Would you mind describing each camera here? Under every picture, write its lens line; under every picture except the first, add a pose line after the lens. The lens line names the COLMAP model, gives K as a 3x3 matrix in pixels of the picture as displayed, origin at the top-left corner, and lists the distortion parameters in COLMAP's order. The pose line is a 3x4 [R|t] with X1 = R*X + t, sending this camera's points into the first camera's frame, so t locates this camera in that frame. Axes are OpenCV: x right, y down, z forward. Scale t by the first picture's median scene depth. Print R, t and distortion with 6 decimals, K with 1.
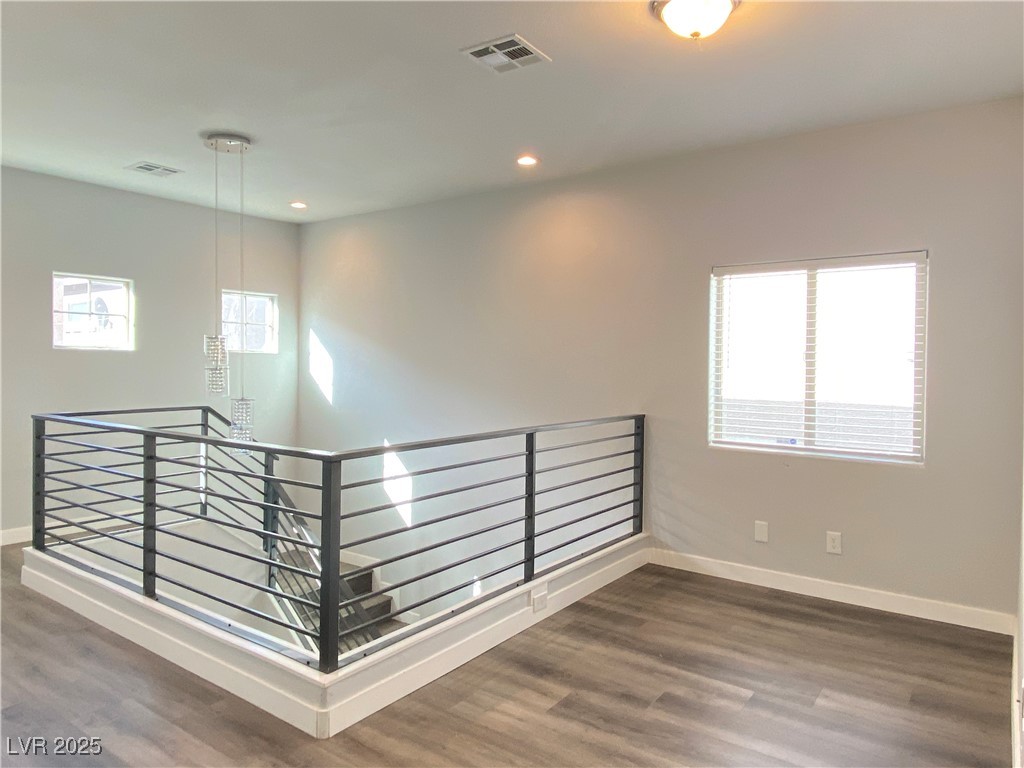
lens RADIAL K [[666.5, 0, 512.0], [0, 666.5, 384.0], [0, 0, 1]] dist [-0.004708, -0.002893]
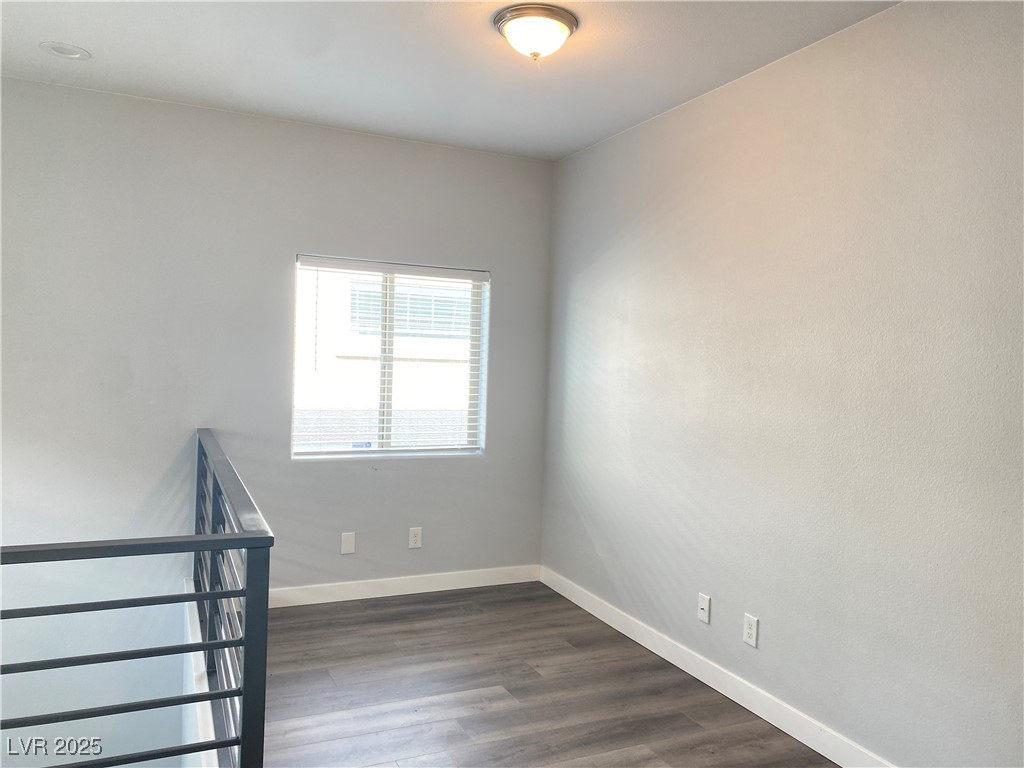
lens RADIAL K [[781.3, 0, 513.0], [0, 781.3, 378.2], [0, 0, 1]] dist [0.097601, -0.000579]
pose [[0.504312, -0.021899, 0.863244, -0.477135], [0.000649, 0.999688, 0.024982, -0.041833], [-0.863521, -0.012039, 0.504168, 0.231639]]
